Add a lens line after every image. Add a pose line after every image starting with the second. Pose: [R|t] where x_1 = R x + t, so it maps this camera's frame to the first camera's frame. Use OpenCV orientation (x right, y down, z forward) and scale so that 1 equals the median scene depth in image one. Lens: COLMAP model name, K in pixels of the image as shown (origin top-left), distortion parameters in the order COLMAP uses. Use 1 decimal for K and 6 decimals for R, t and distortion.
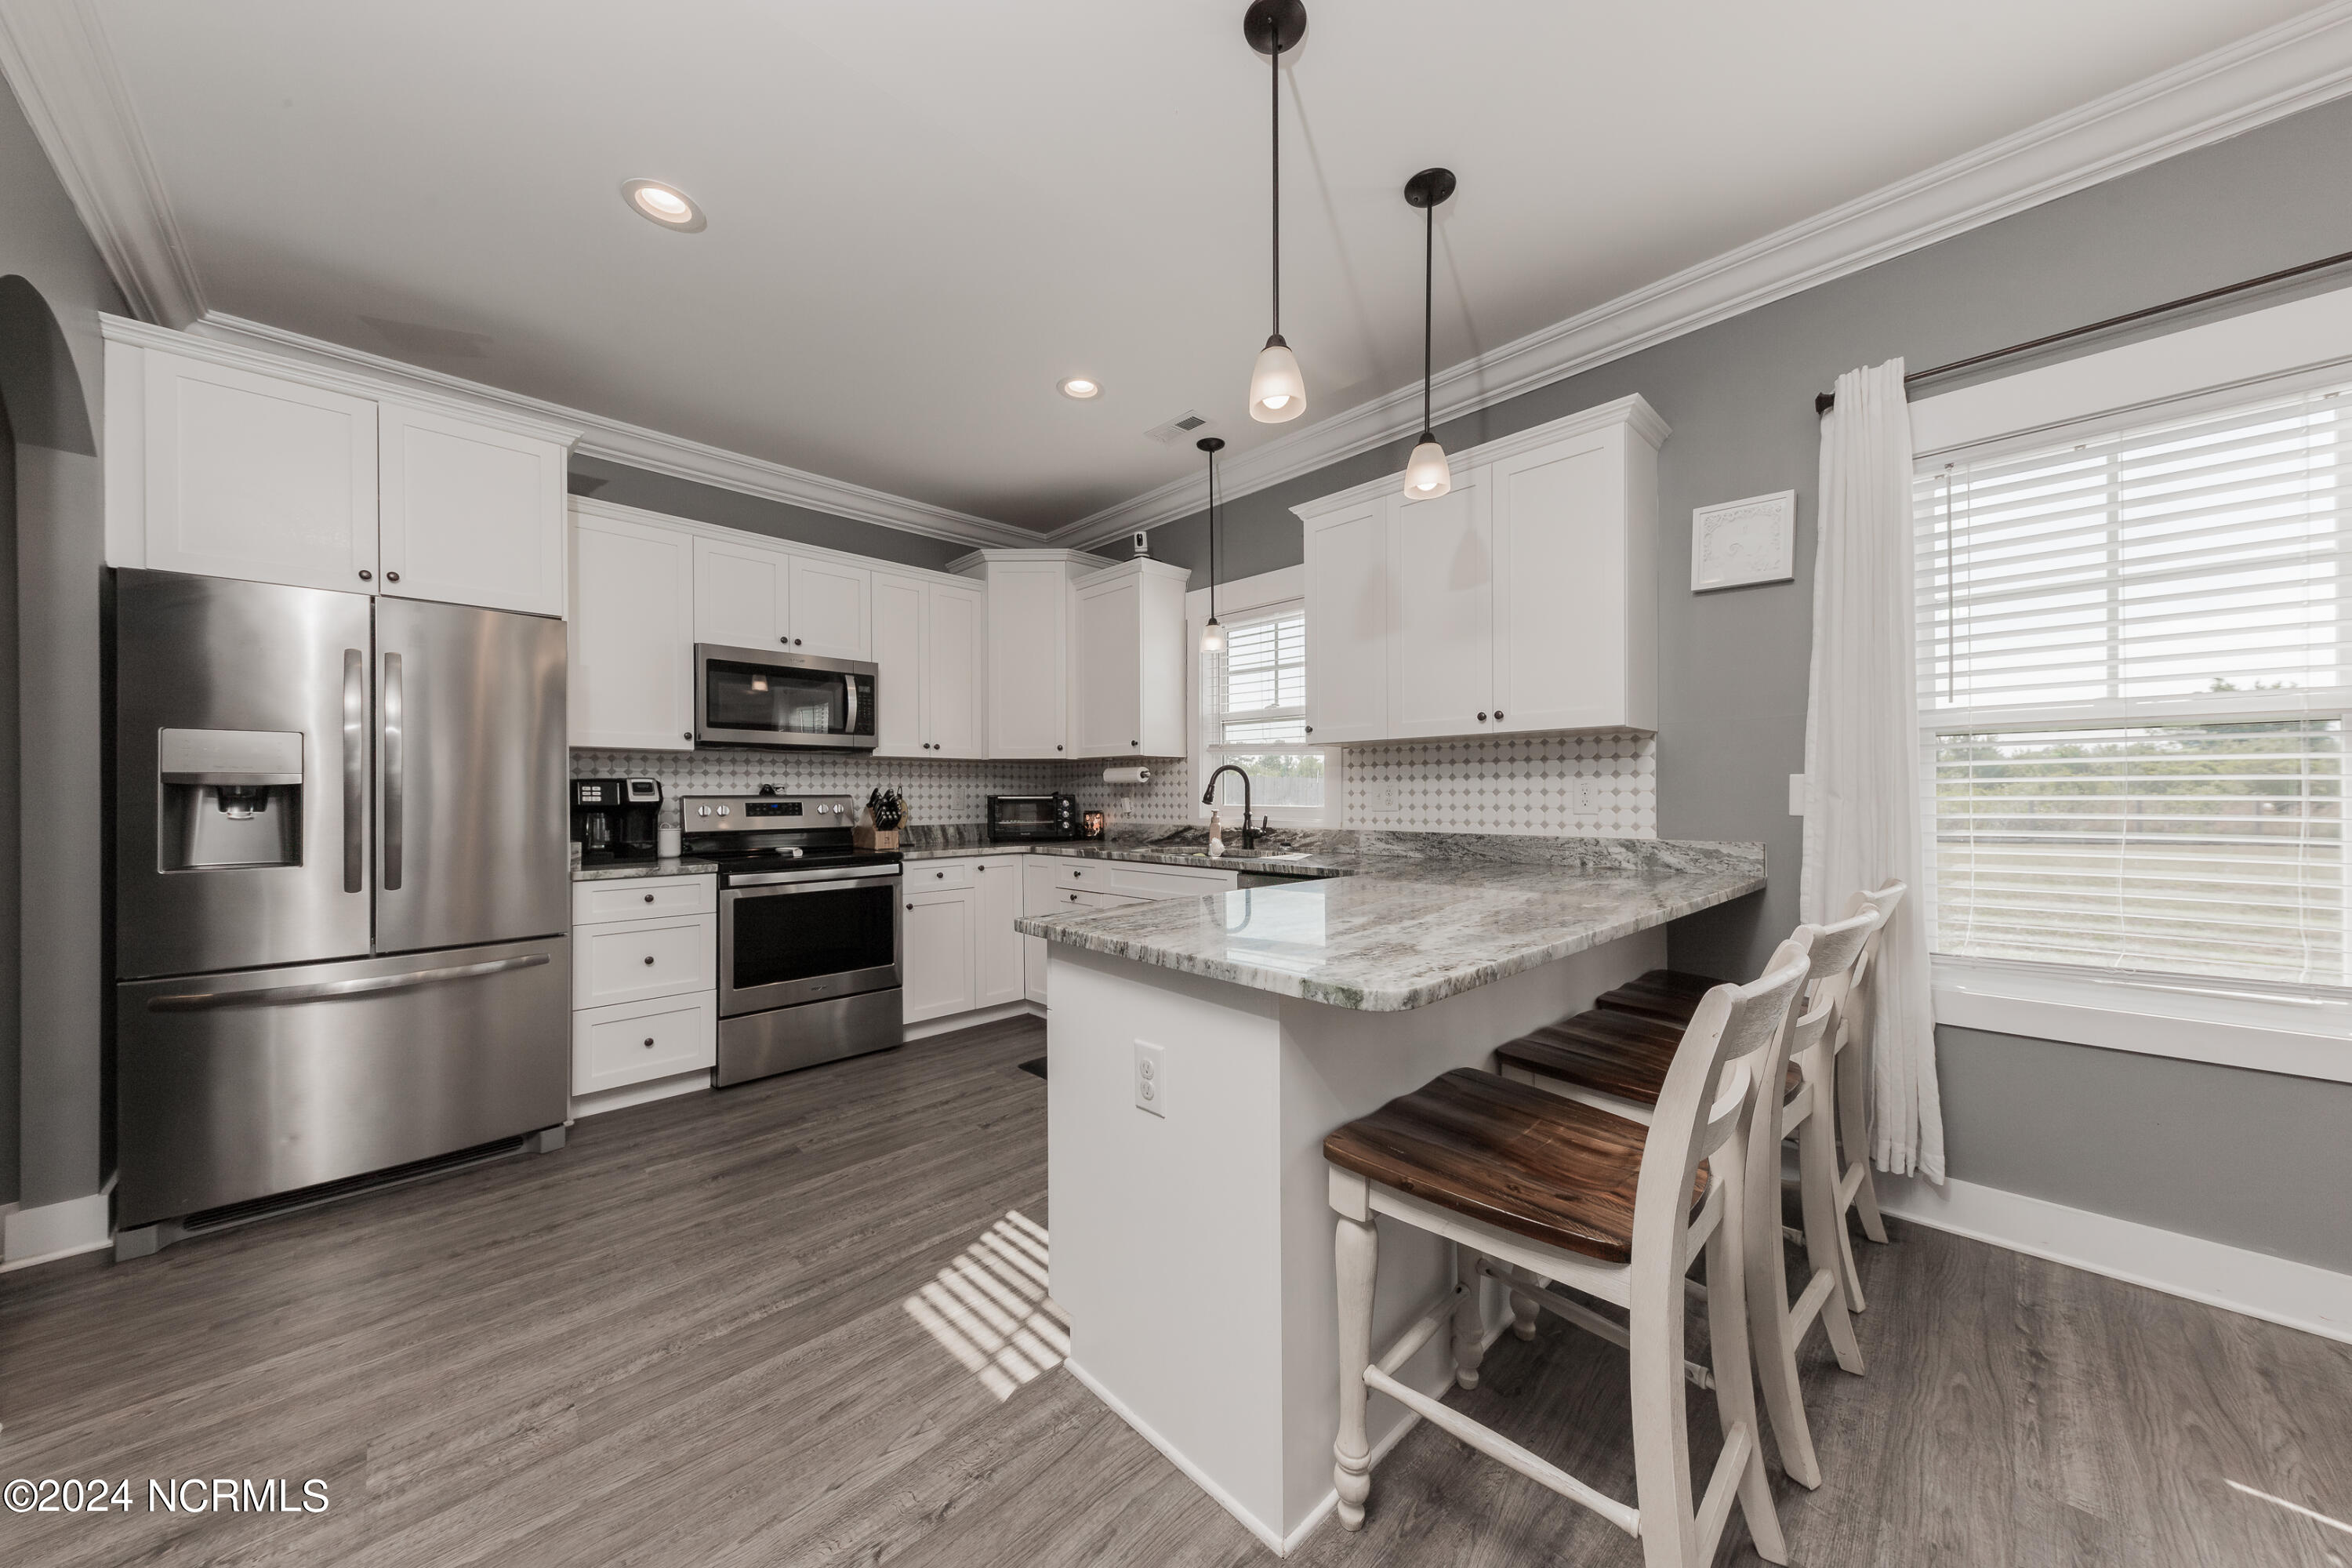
lens RADIAL K [[817.0, 0, 1190.8], [0, 817.0, 784.4], [0, 0, 1]] dist [0.011355, -0.000295]
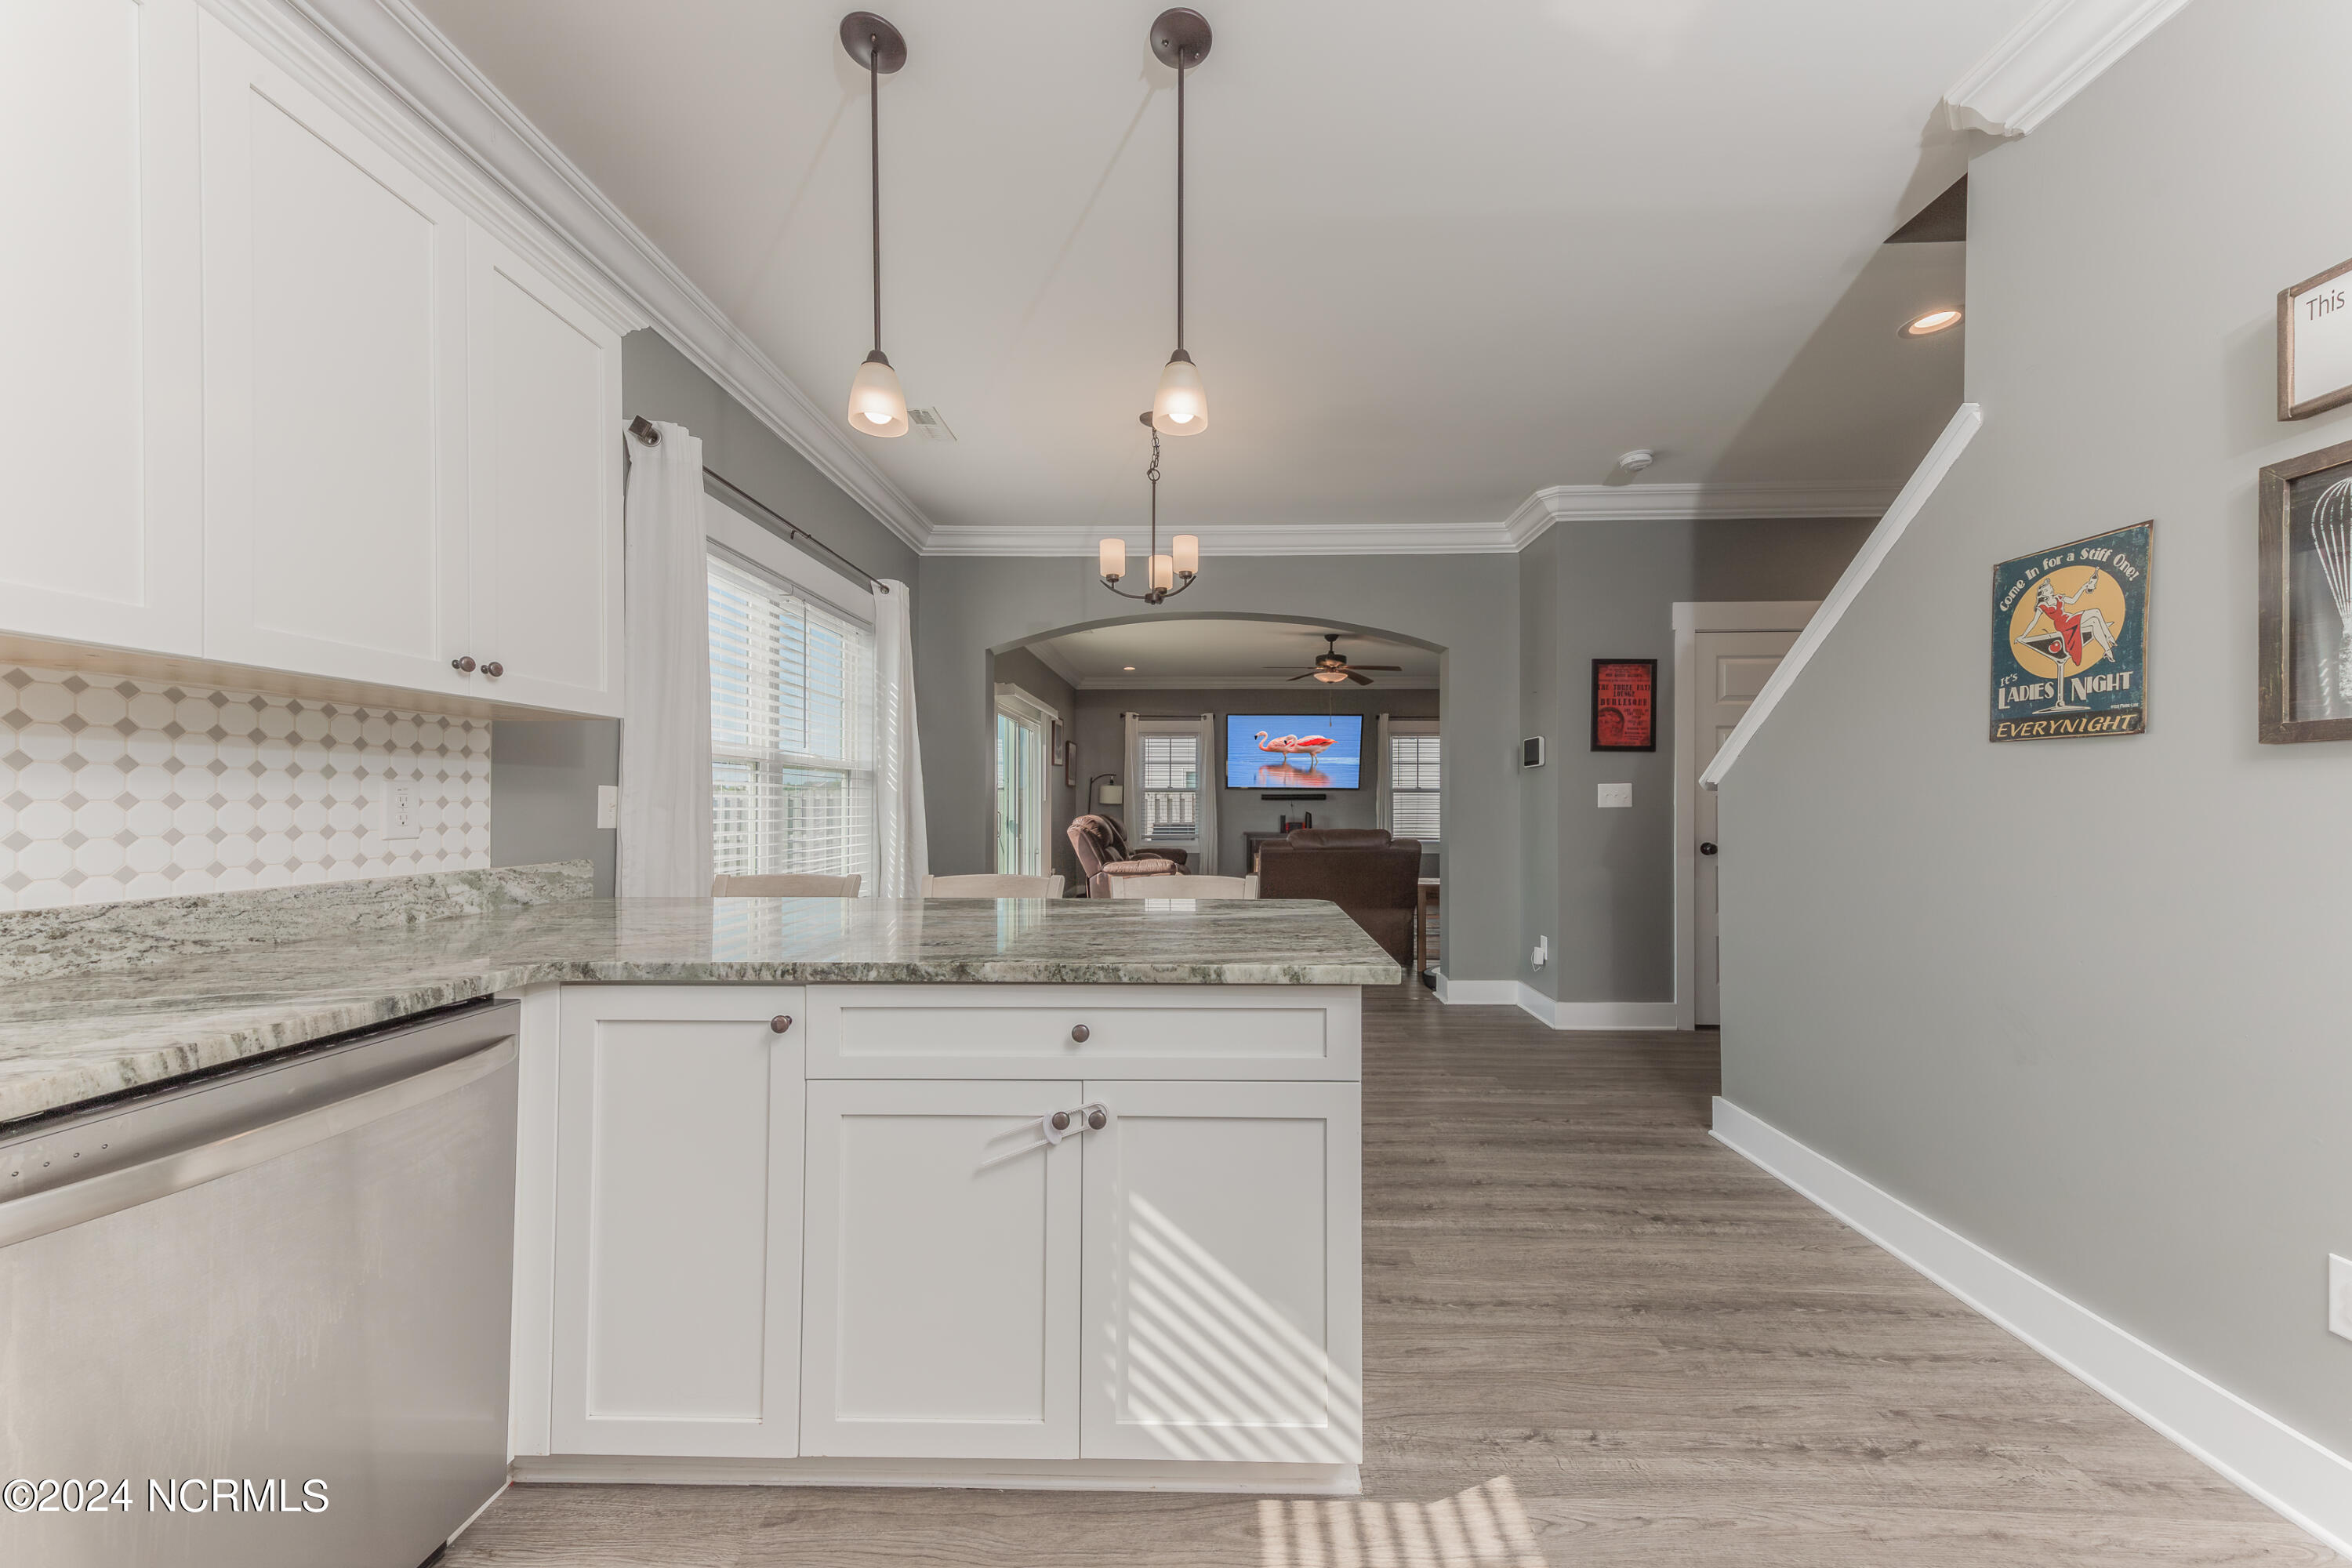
lens RADIAL K [[817.0, 0, 1197.4], [0, 817.0, 802.1], [0, 0, 1]] dist [0.011355, -0.000295]
pose [[-0.697865, 0.008718, 0.716177, -0.351189], [-0.001536, 0.999905, -0.013668, 0.015595], [-0.716228, -0.010639, -0.697785, 0.940037]]
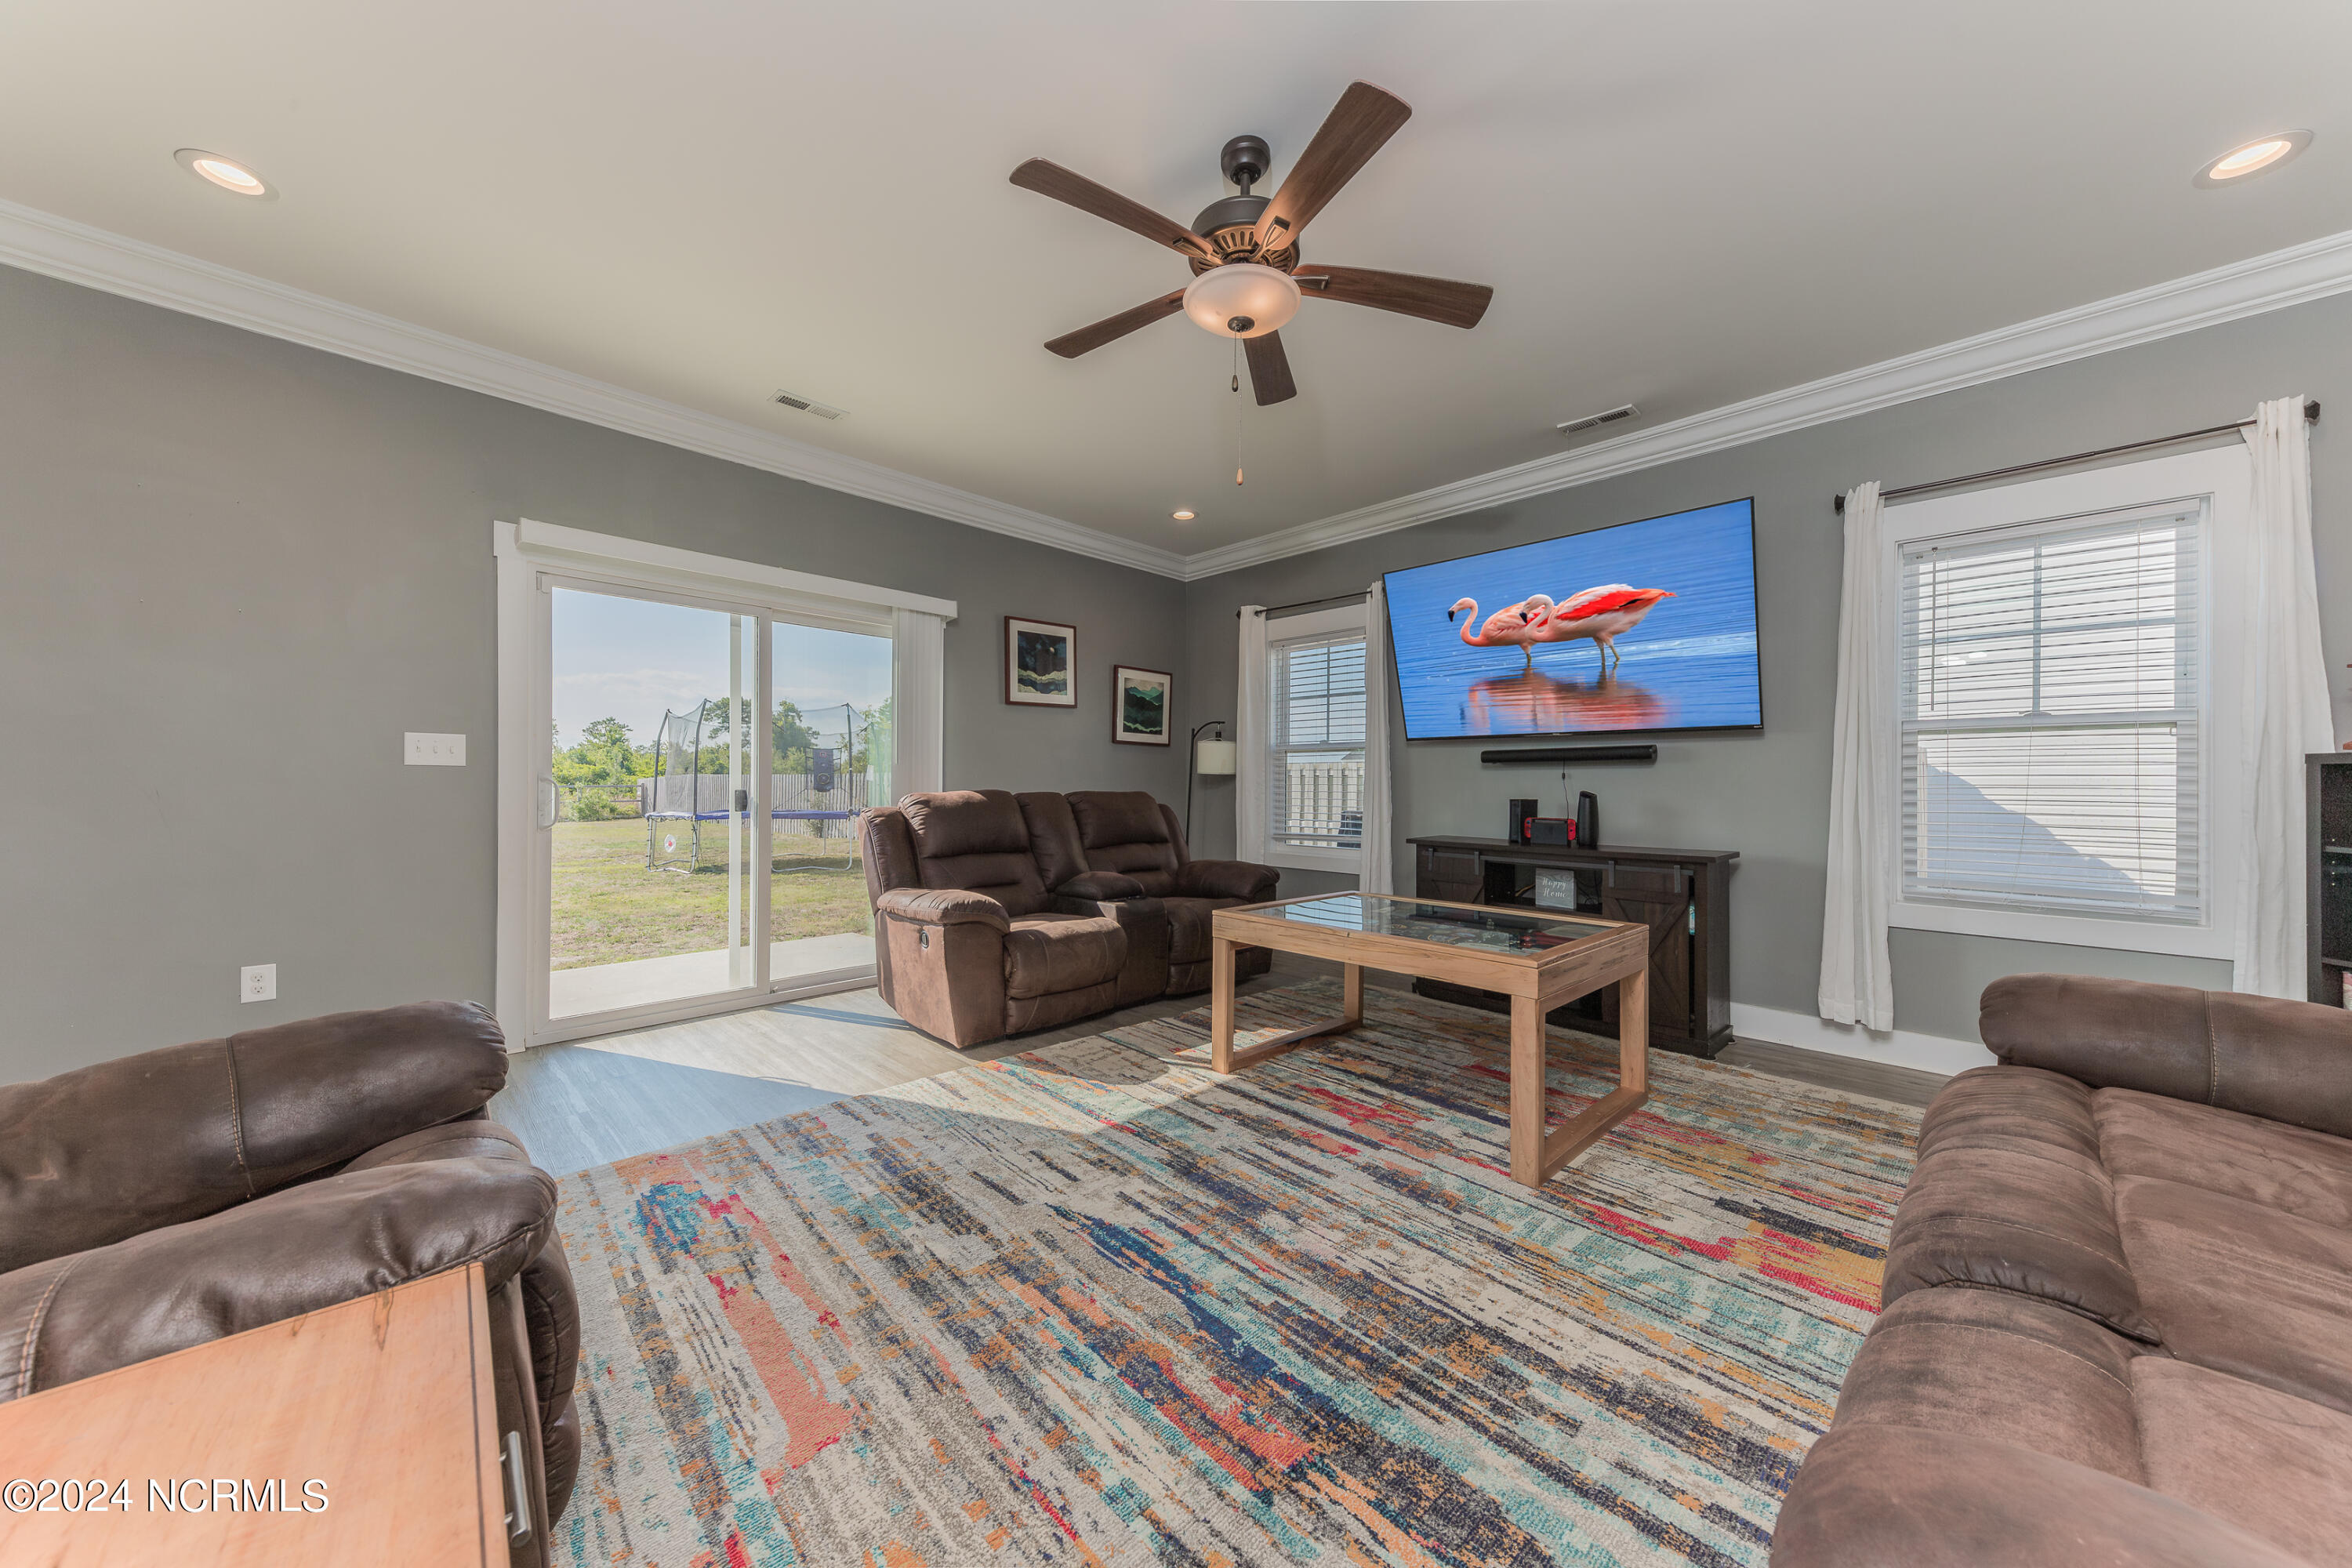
lens RADIAL K [[817.0, 0, 1170.9], [0, 817.0, 790.6], [0, 0, 1]] dist [0.011355, -0.000295]
pose [[0.048214, 0.006186, 0.998818, -0.232521], [-0.019578, 0.999795, -0.005247, 0.017086], [-0.998645, -0.019302, 0.048325, 0.622697]]
